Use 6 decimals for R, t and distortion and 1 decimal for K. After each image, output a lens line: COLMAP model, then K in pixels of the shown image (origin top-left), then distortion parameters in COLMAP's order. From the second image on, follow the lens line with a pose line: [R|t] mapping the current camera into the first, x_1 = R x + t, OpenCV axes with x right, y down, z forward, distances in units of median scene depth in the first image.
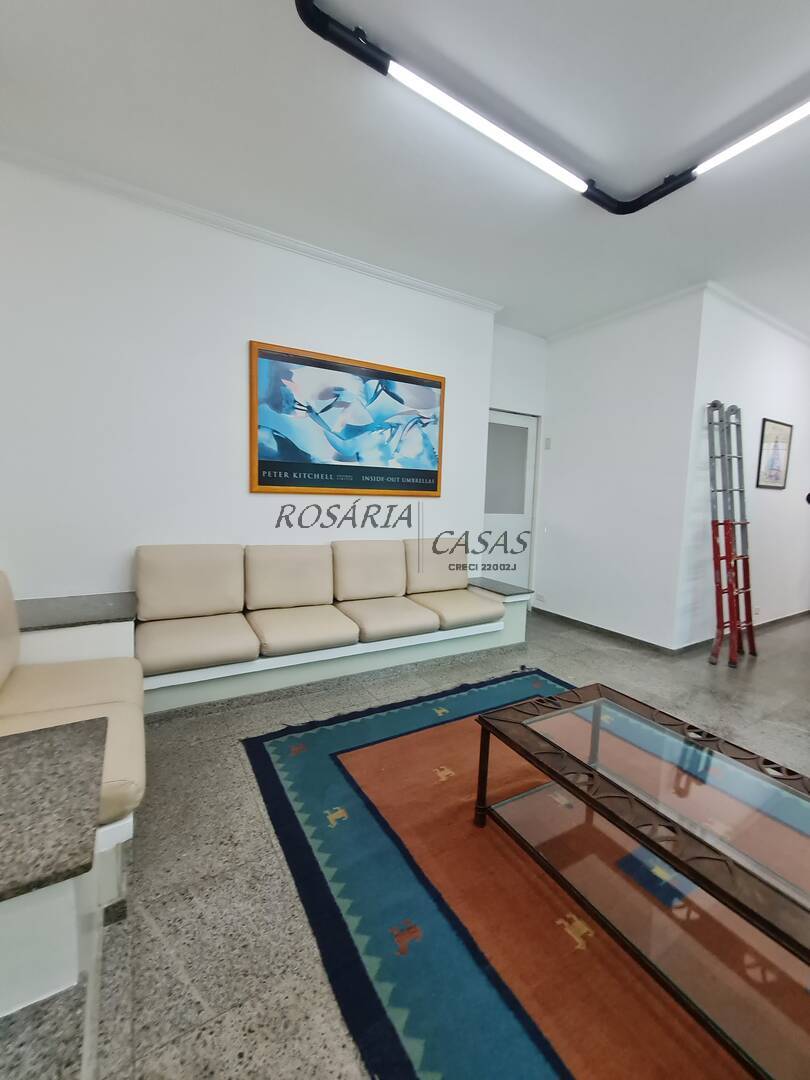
lens RADIAL K [[445.5, 0, 406.2], [0, 445.5, 534.9], [0, 0, 1]] dist [-0.000138, -0.001082]
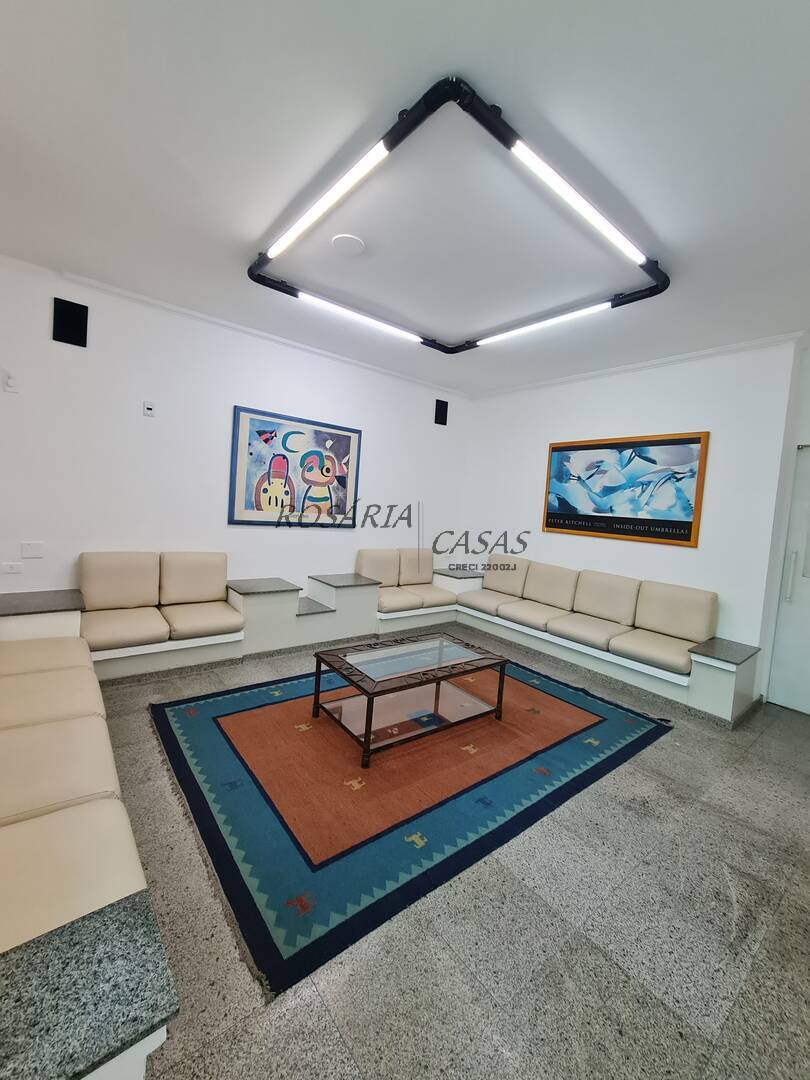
lens RADIAL K [[445.5, 0, 405.5], [0, 445.5, 535.1], [0, 0, 1]] dist [-0.000138, -0.001082]
pose [[0.126018, 0.050979, -0.990717, 1.082473], [-0.158107, 0.986945, 0.030674, -0.043017], [0.979348, 0.152774, 0.132433, 0.233747]]
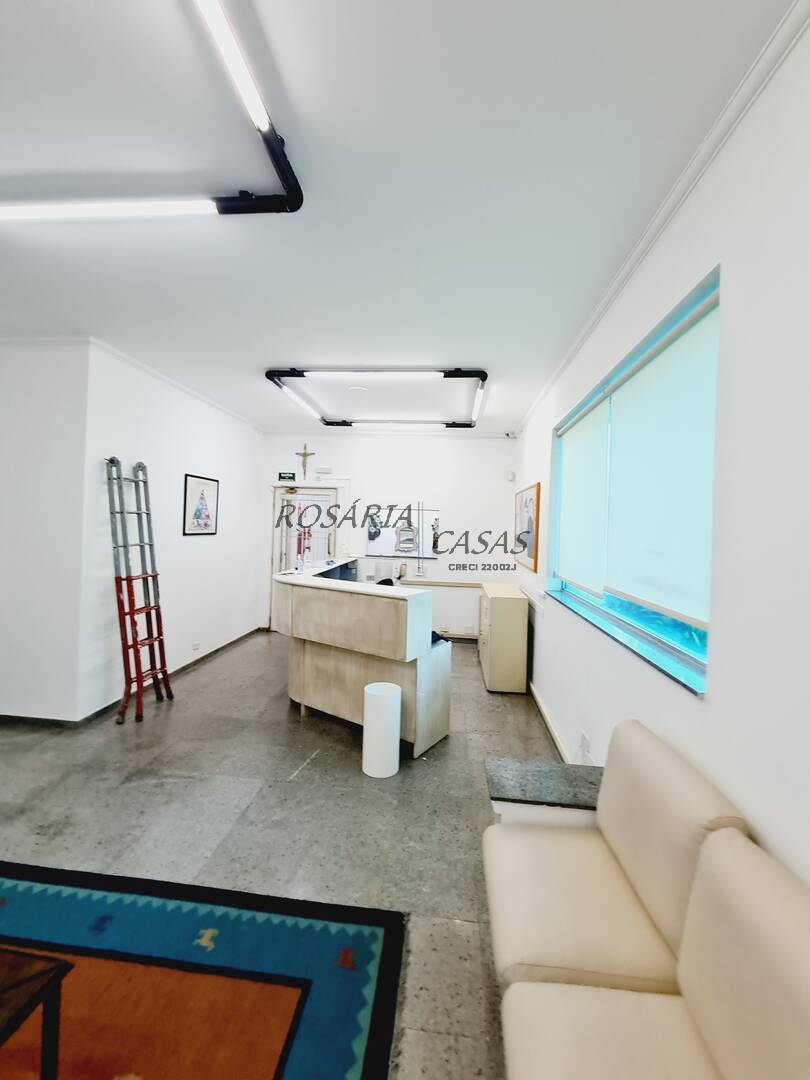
lens RADIAL K [[445.5, 0, 412.2], [0, 445.5, 529.4], [0, 0, 1]] dist [-0.000138, -0.001082]
pose [[0.596907, -0.016756, 0.802135, 0.291915], [0.060847, 0.997848, -0.024435, -0.073816], [-0.800000, 0.063393, 0.596642, -0.125062]]
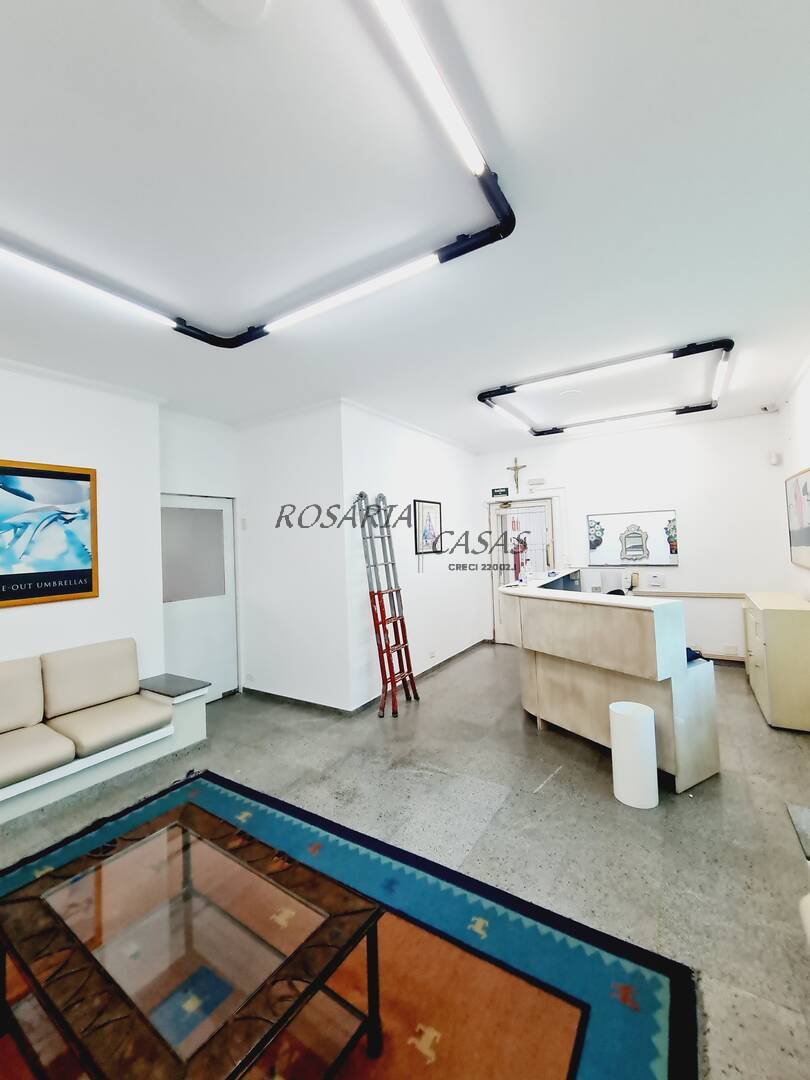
lens RADIAL K [[445.5, 0, 407.7], [0, 445.5, 532.1], [0, 0, 1]] dist [-0.000138, -0.001082]
pose [[0.890874, -0.055680, 0.450825, 0.256864], [0.107937, 0.989982, -0.091024, -0.070507], [-0.441240, 0.129752, 0.887959, -0.110642]]
